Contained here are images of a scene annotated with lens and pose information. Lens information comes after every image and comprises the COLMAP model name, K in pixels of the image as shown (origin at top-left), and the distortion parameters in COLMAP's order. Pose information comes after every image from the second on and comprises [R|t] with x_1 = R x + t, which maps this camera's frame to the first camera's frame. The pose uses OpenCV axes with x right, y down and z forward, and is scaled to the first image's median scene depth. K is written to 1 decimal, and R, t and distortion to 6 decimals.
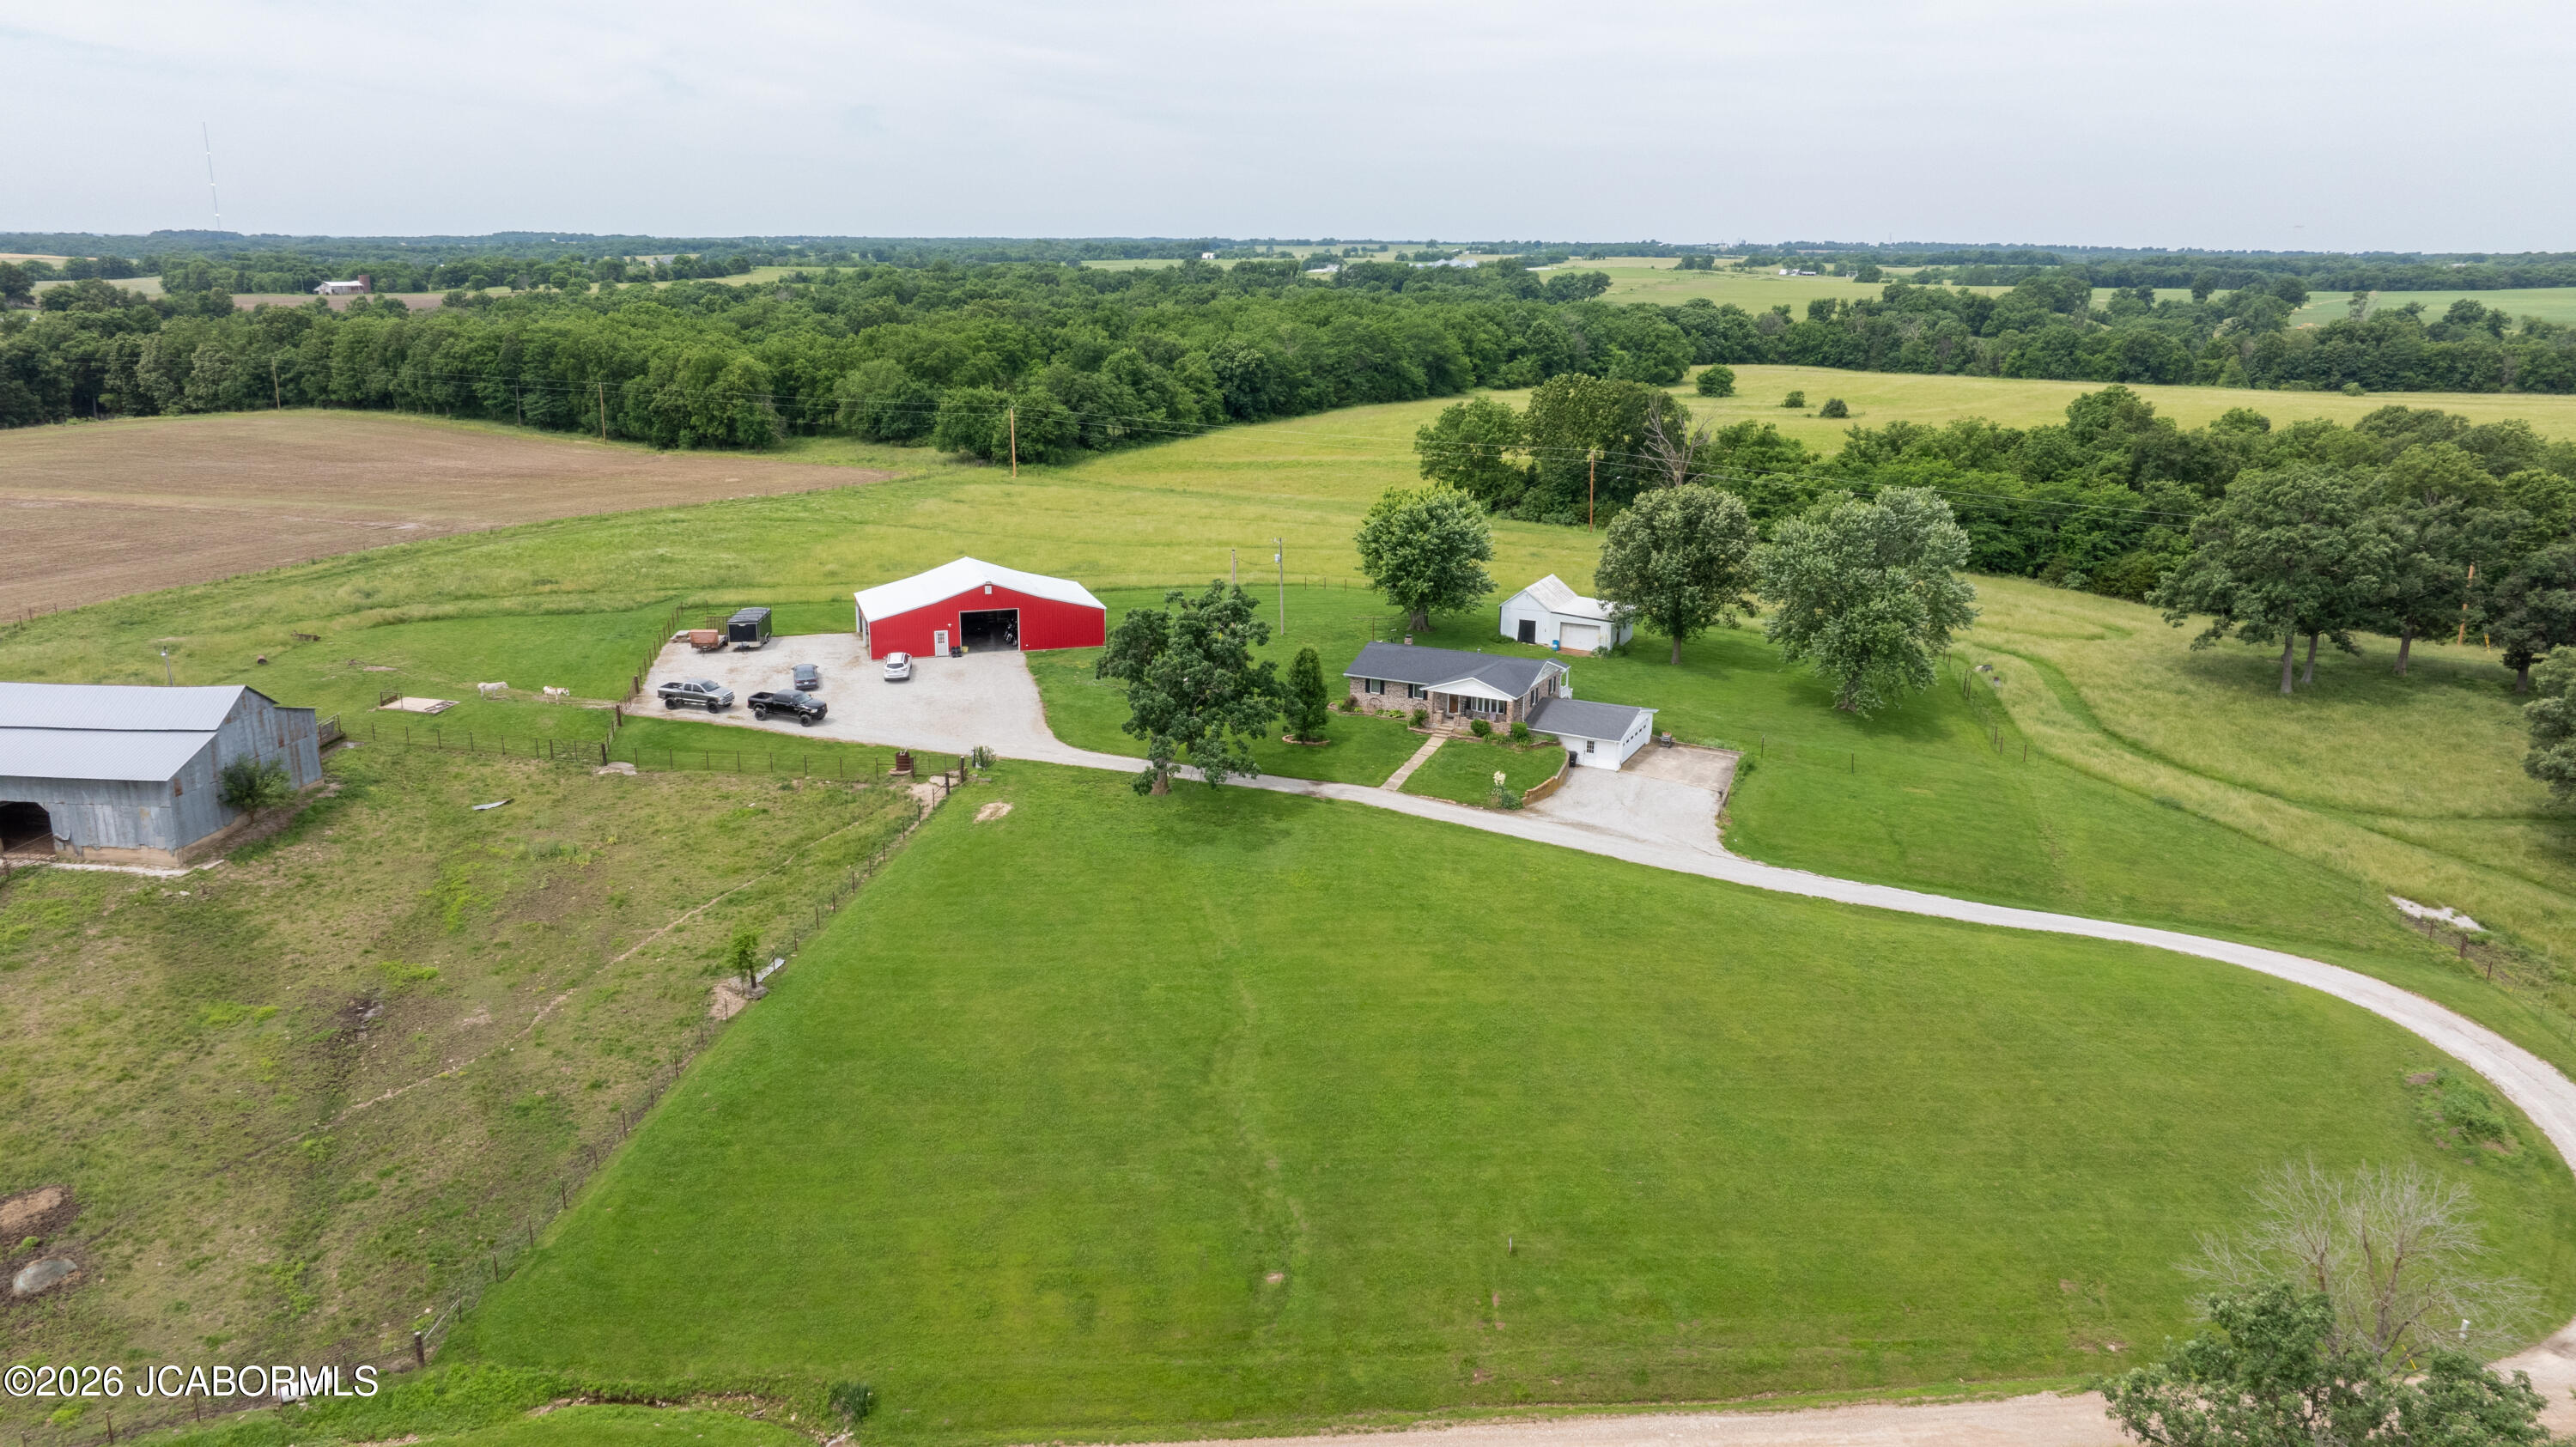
lens RADIAL K [[1808.6, 0, 1301.1], [0, 1808.6, 679.1], [0, 0, 1]] dist [-0.008502, 0.000689]
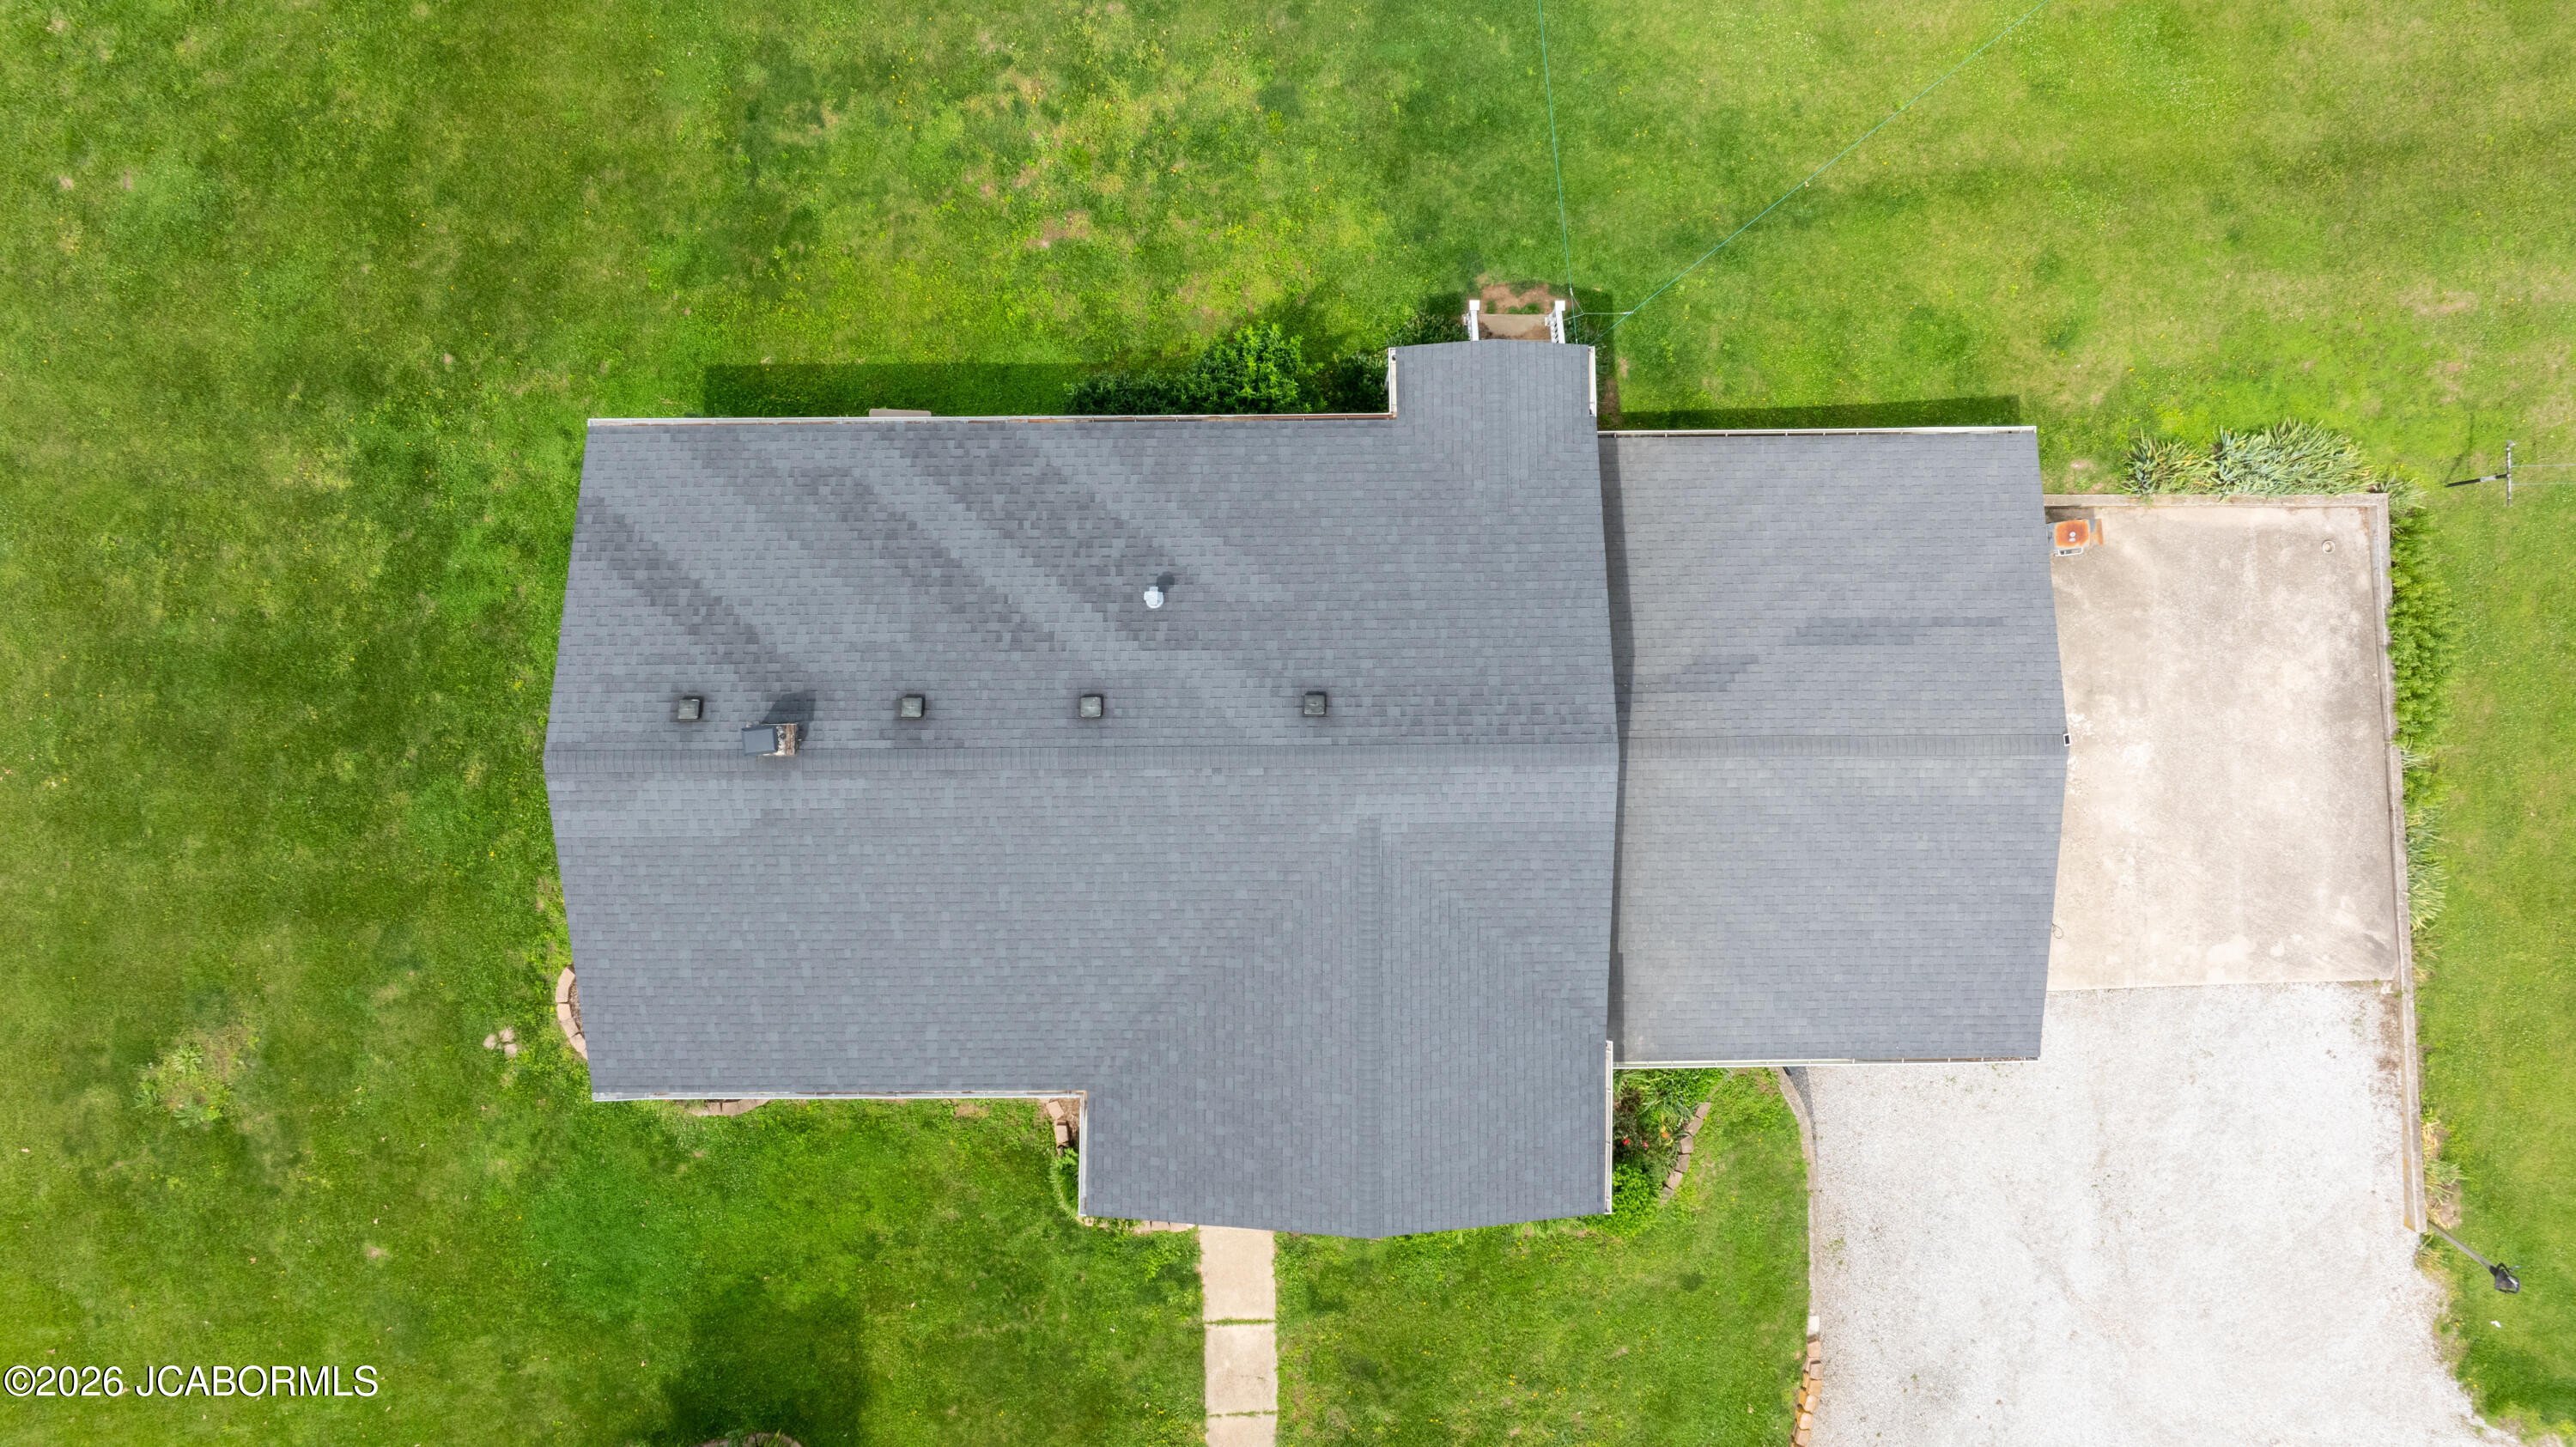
lens RADIAL K [[1822.8, 0, 1298.5], [0, 1822.8, 719.7], [0, 0, 1]] dist [-0.024520, 0.000145]
pose [[0.891708, -0.452515, -0.009319, 0.063618], [0.118330, 0.213205, 0.969815, -0.109254], [-0.436869, -0.865895, 0.243663, 0.559243]]
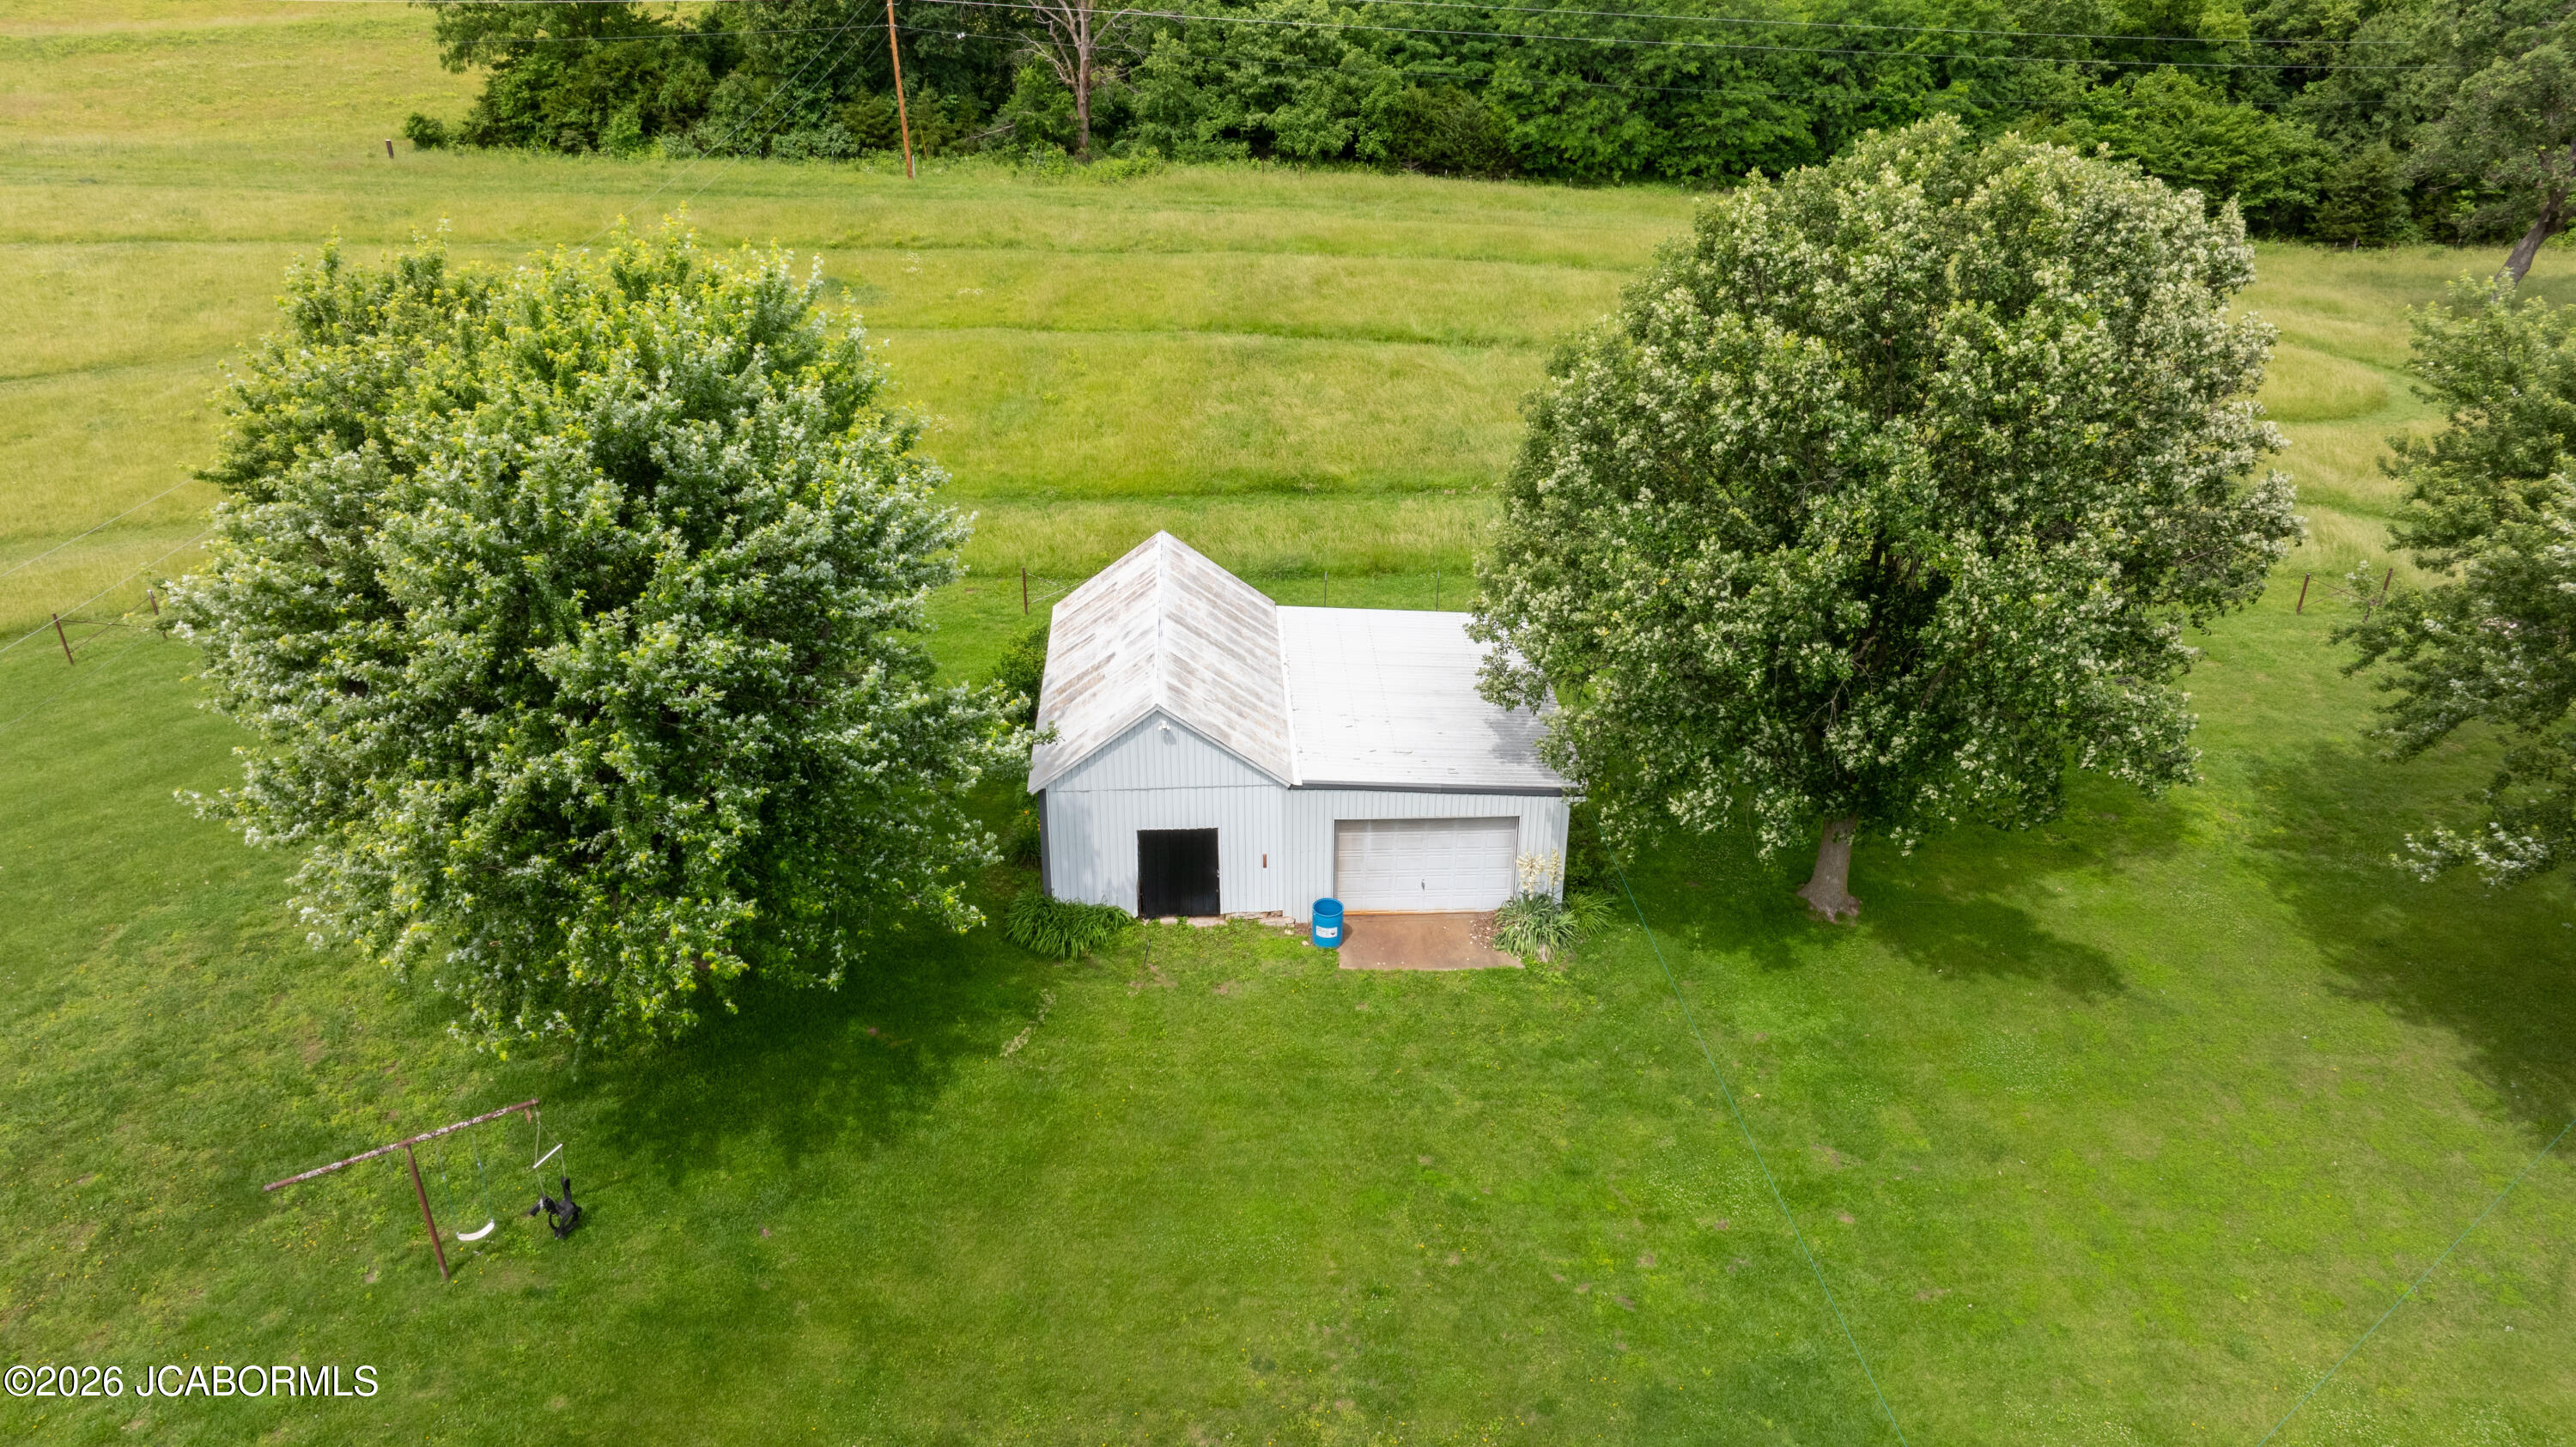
lens RADIAL K [[1822.8, 0, 1298.5], [0, 1822.8, 719.7], [0, 0, 1]] dist [-0.024520, 0.000145]
pose [[0.880800, -0.231986, 0.412764, 0.035041], [0.112671, 0.949401, 0.293162, -0.072865], [-0.459888, -0.211710, 0.862370, 0.552018]]
